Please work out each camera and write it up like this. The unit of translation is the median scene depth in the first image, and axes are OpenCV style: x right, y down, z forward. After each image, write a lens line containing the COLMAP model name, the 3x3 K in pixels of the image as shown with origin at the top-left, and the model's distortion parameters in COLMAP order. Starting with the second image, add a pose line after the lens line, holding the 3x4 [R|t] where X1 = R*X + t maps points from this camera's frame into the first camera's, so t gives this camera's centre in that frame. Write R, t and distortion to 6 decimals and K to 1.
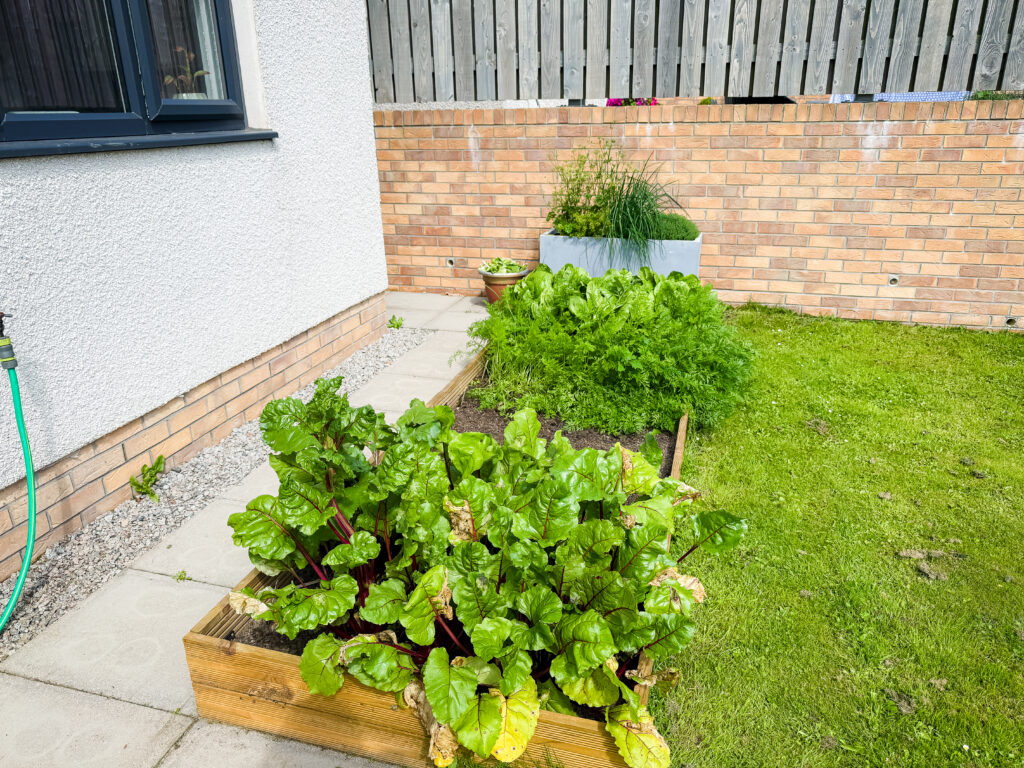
lens RADIAL K [[603.9, 0, 473.7], [0, 603.9, 343.2], [0, 0, 1]] dist [-0.031049, 0.006900]
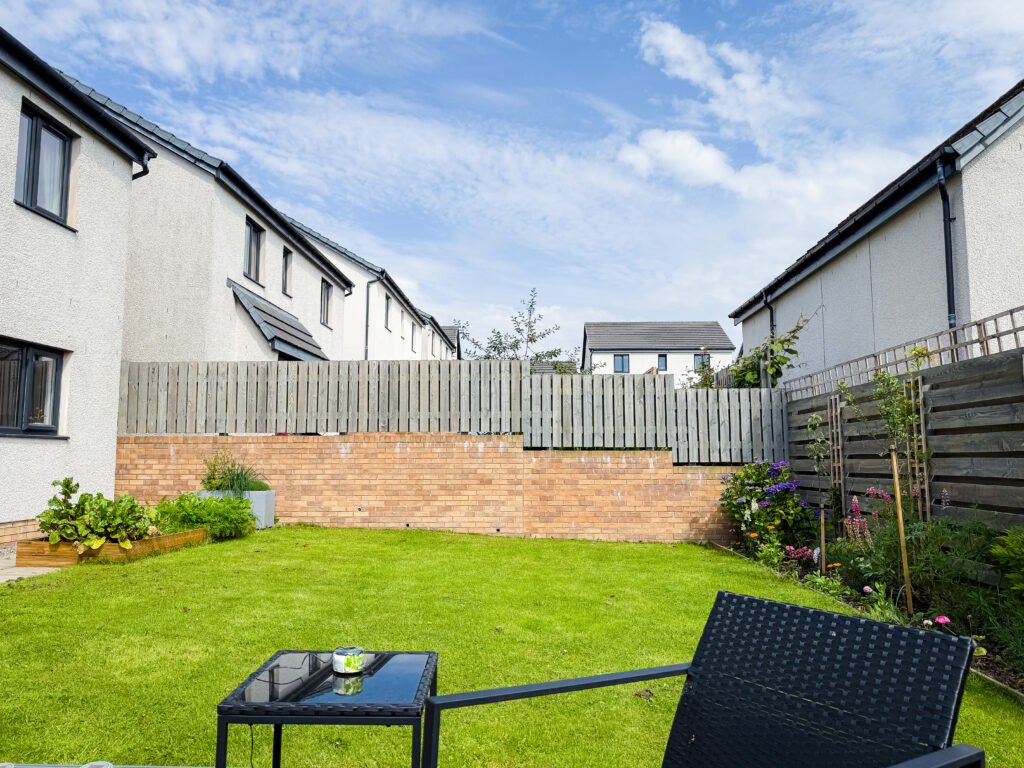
lens RADIAL K [[730.3, 0, 510.9], [0, 730.3, 393.2], [0, 0, 1]] dist [-0.007661, -0.001149]
pose [[0.973500, 0.039970, 0.225167, 0.615400], [0.067173, 0.891195, -0.448619, 0.770395], [-0.218599, 0.451855, 0.864894, -1.690153]]
